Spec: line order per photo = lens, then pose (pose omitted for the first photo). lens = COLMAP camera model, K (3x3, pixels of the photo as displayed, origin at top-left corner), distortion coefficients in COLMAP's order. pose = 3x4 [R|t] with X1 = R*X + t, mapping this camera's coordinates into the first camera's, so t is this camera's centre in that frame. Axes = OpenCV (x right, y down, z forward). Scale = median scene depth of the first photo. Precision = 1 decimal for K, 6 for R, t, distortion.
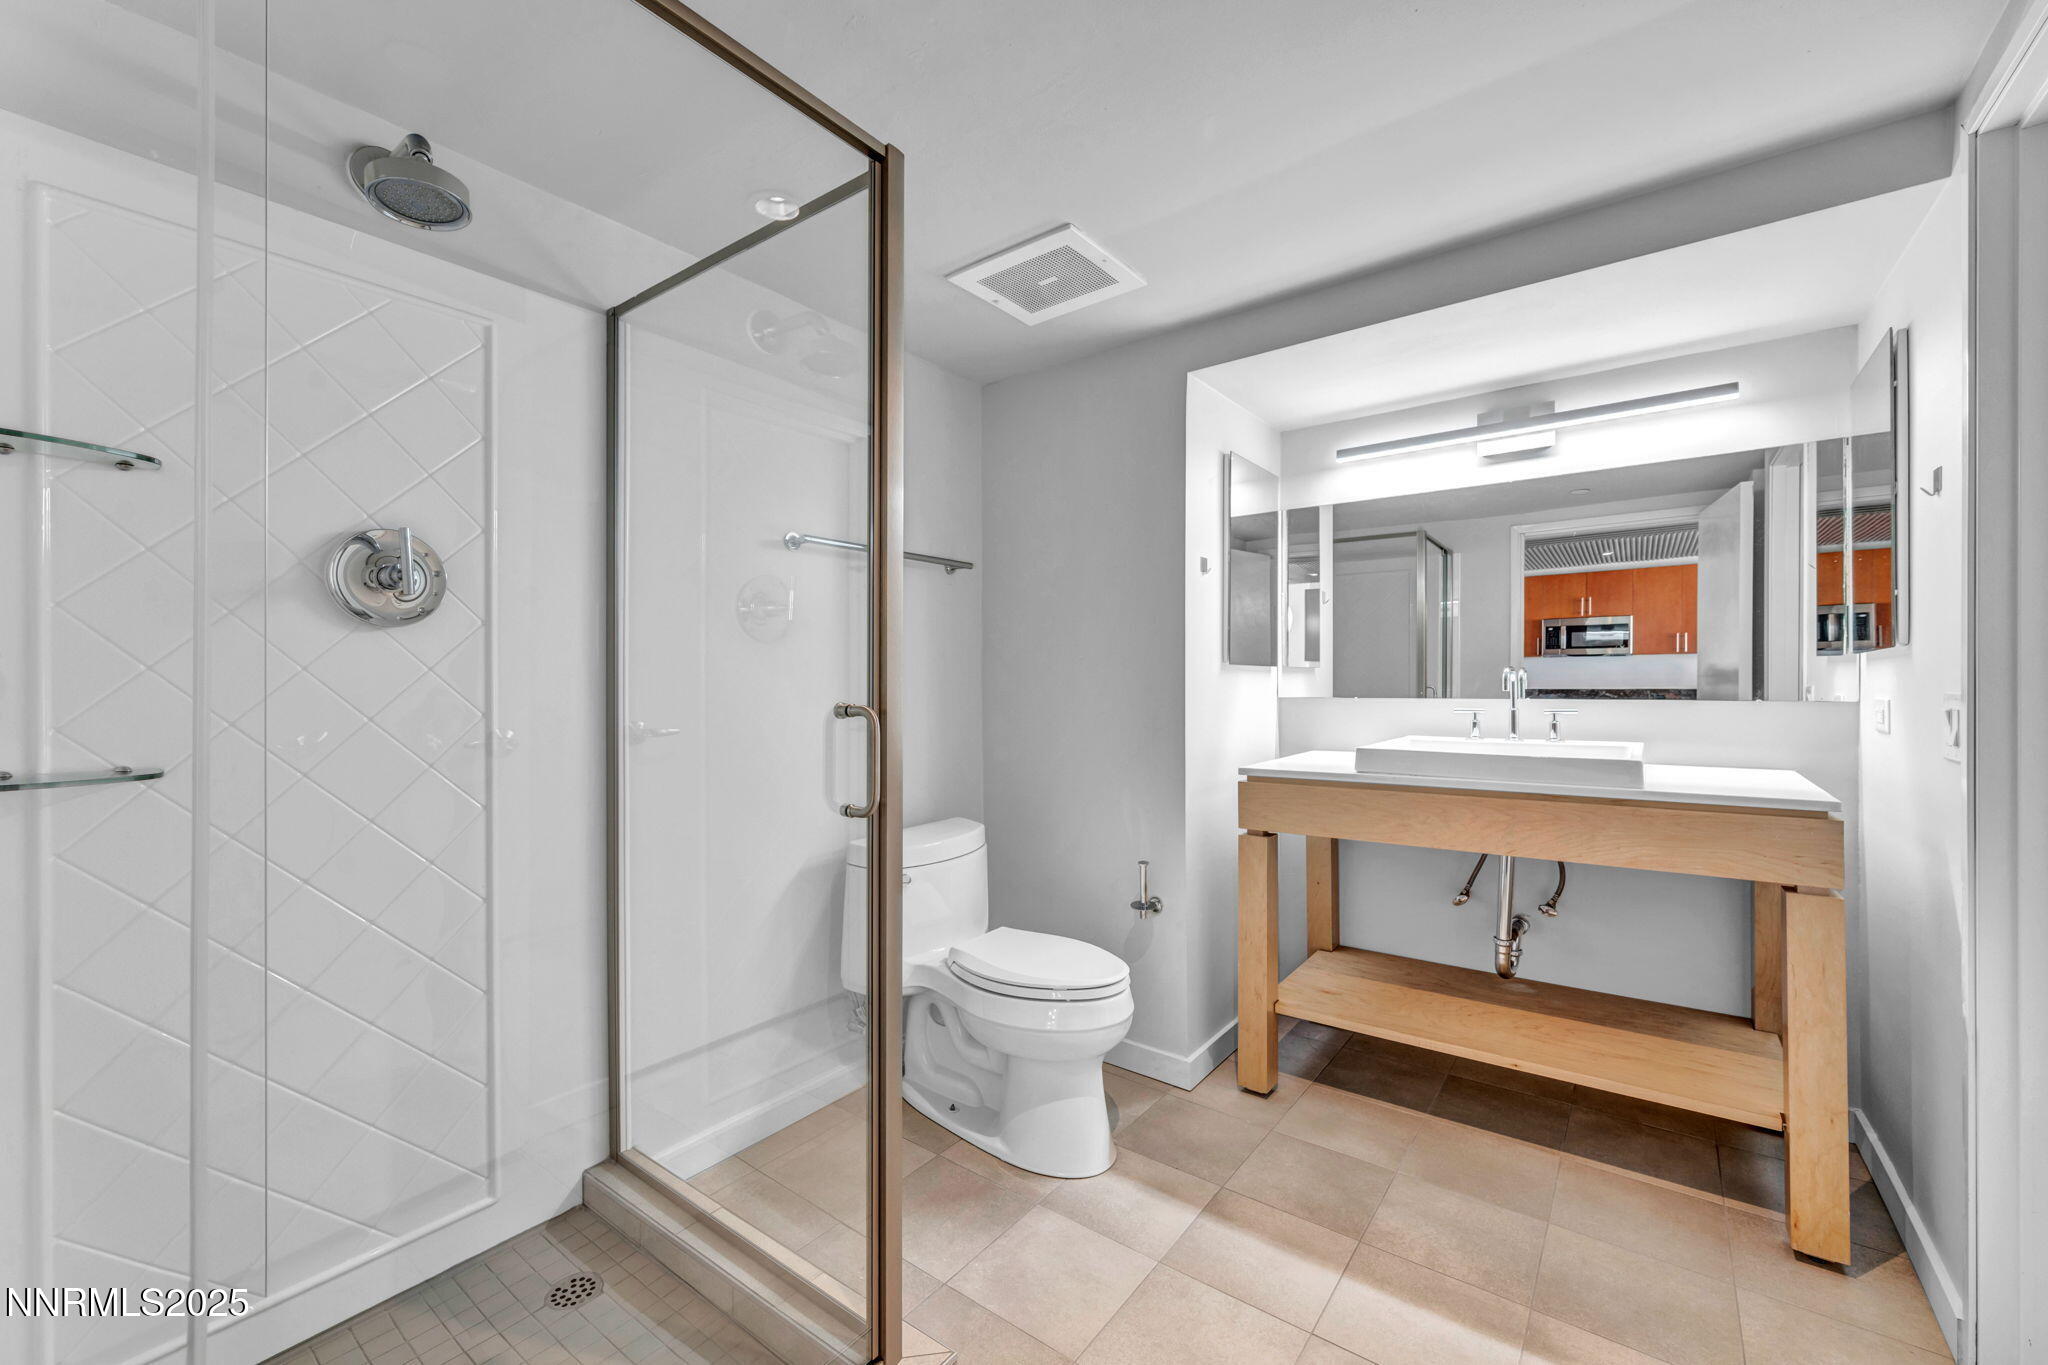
lens RADIAL K [[827.5, 0, 1012.3], [0, 827.5, 684.0], [0, 0, 1]] dist [-0.000819, -0.000619]
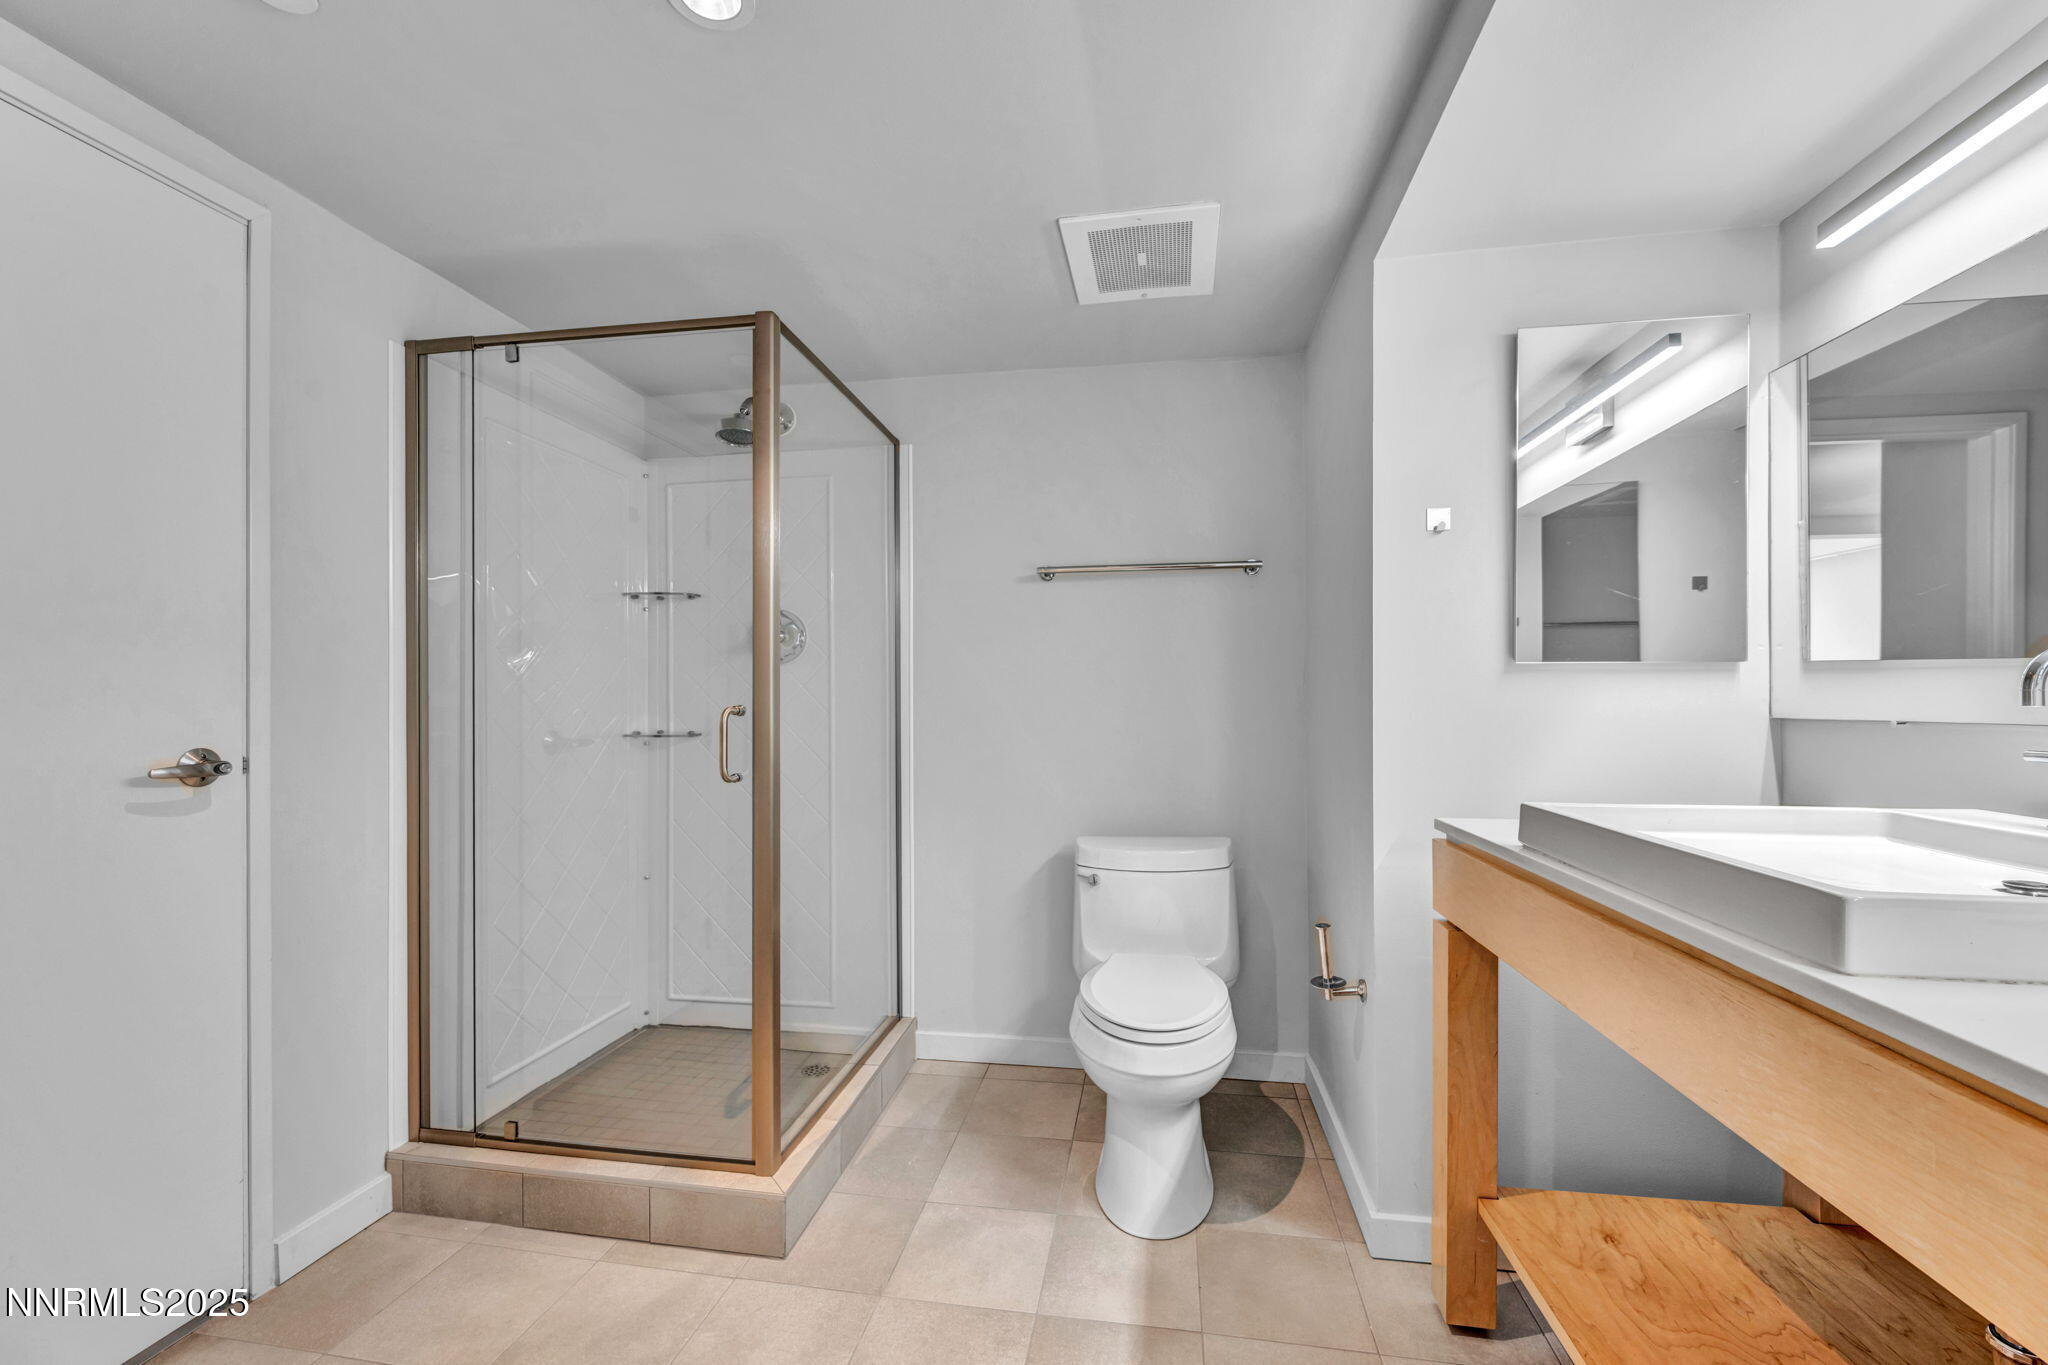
lens RADIAL K [[817.0, 0, 1032.3], [0, 817.0, 707.6], [0, 0, 1]] dist [-0.003076, 0.001302]
pose [[0.477240, 0.009702, -0.878719, 0.663210], [-0.002781, 0.999951, 0.009530, 0.005504], [0.878769, -0.002105, 0.477243, 0.381263]]
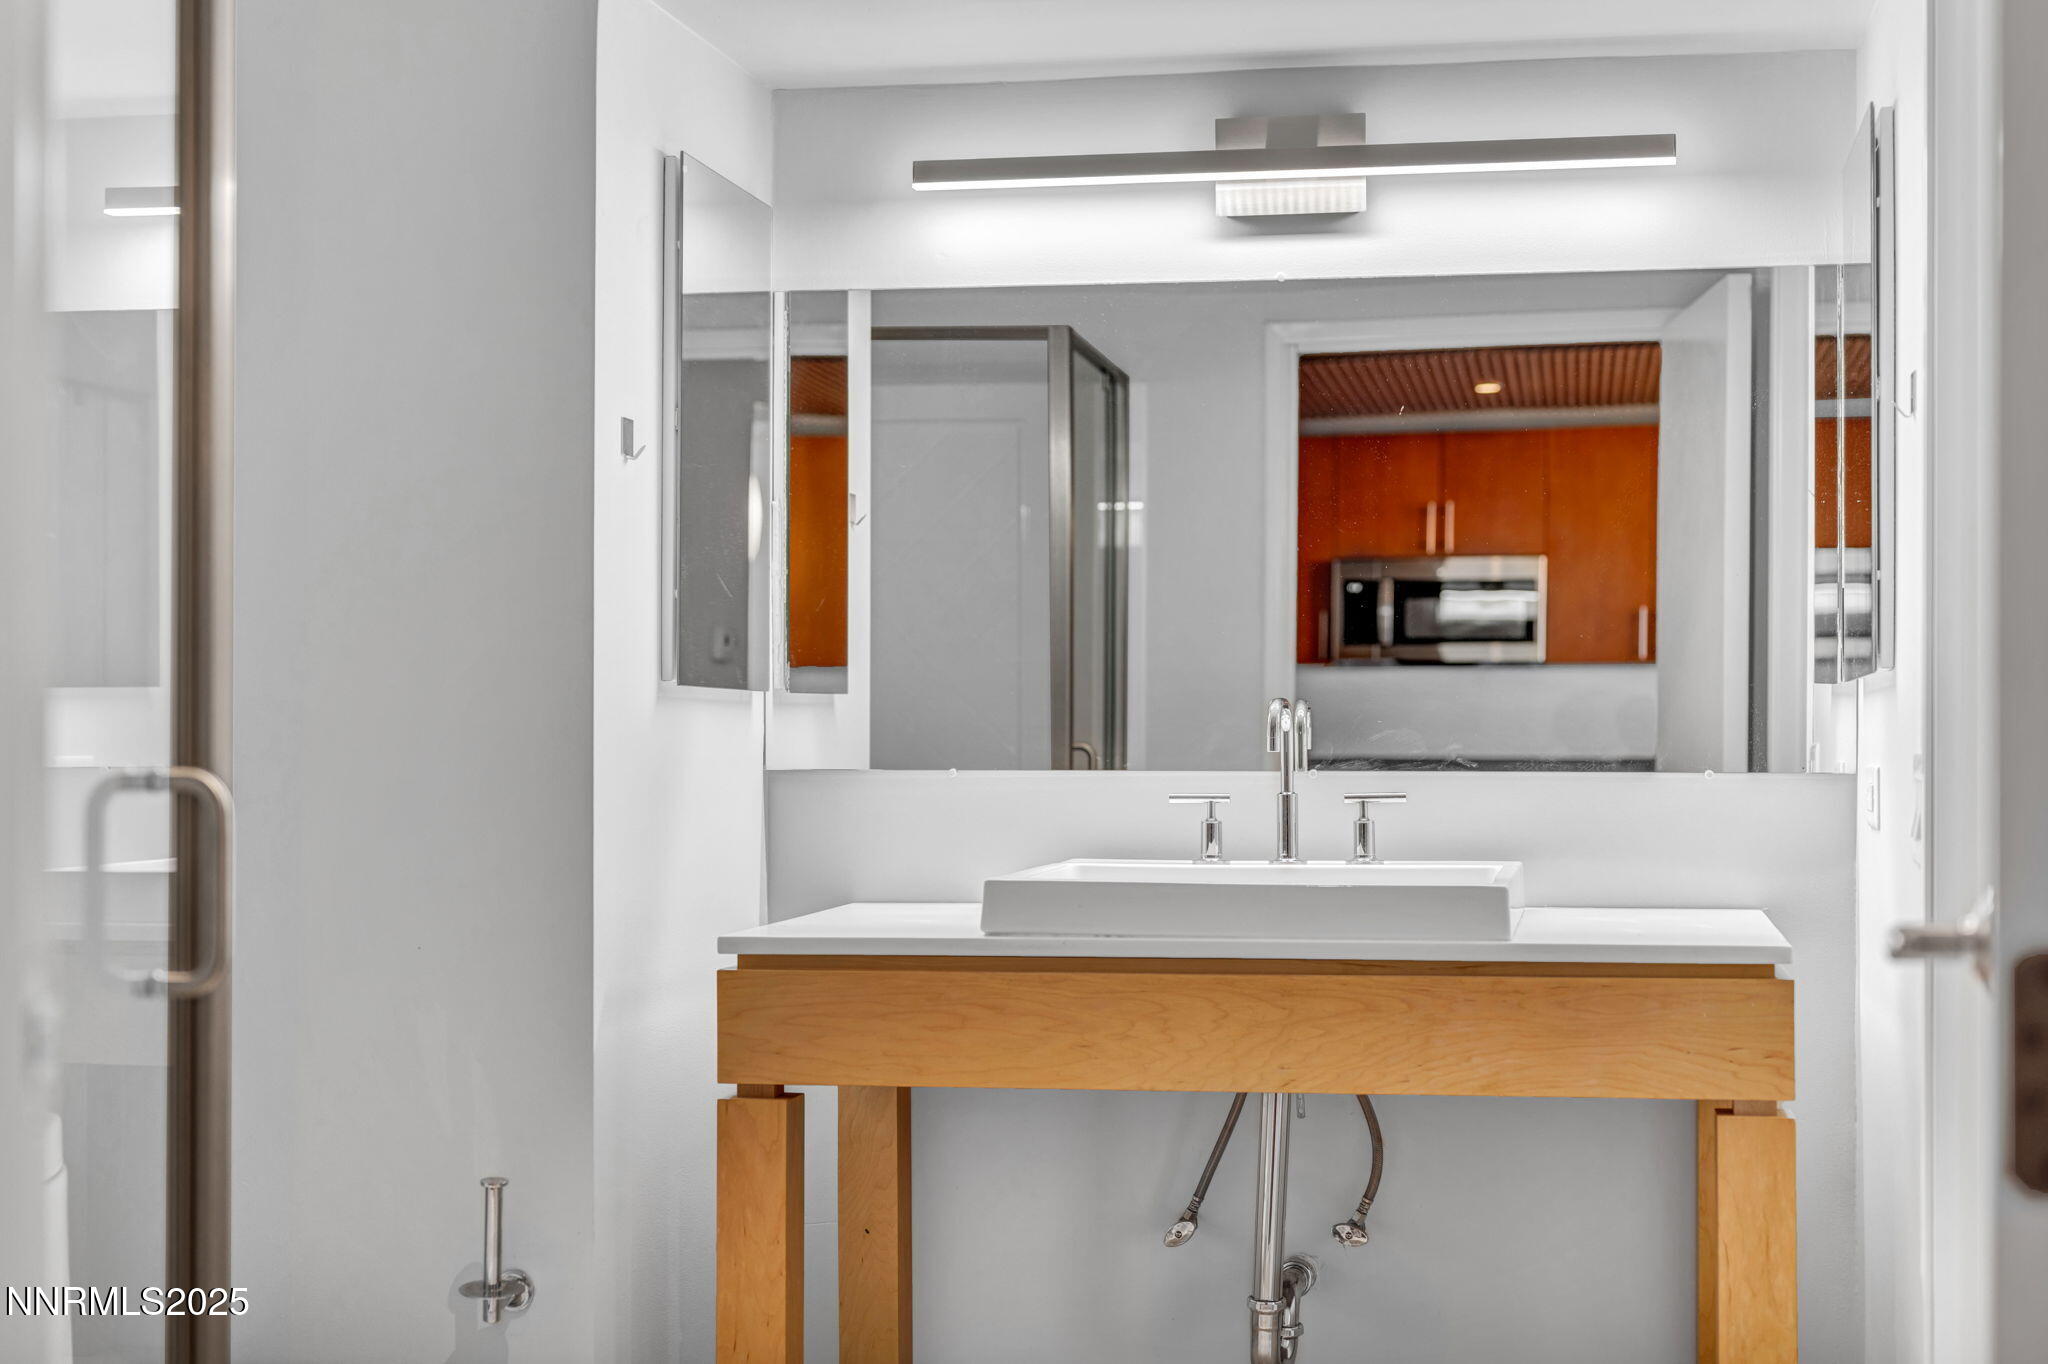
lens RADIAL K [[2886.0, 0, 1023.7], [0, 2886.0, 682.6], [0, 0, 1]] dist [0.031513, 0.000000]
pose [[0.894943, 0.012942, 0.445993, -0.223209], [-0.004016, 0.999772, -0.020954, 0.003862], [-0.446162, 0.016962, 0.894791, -0.342756]]
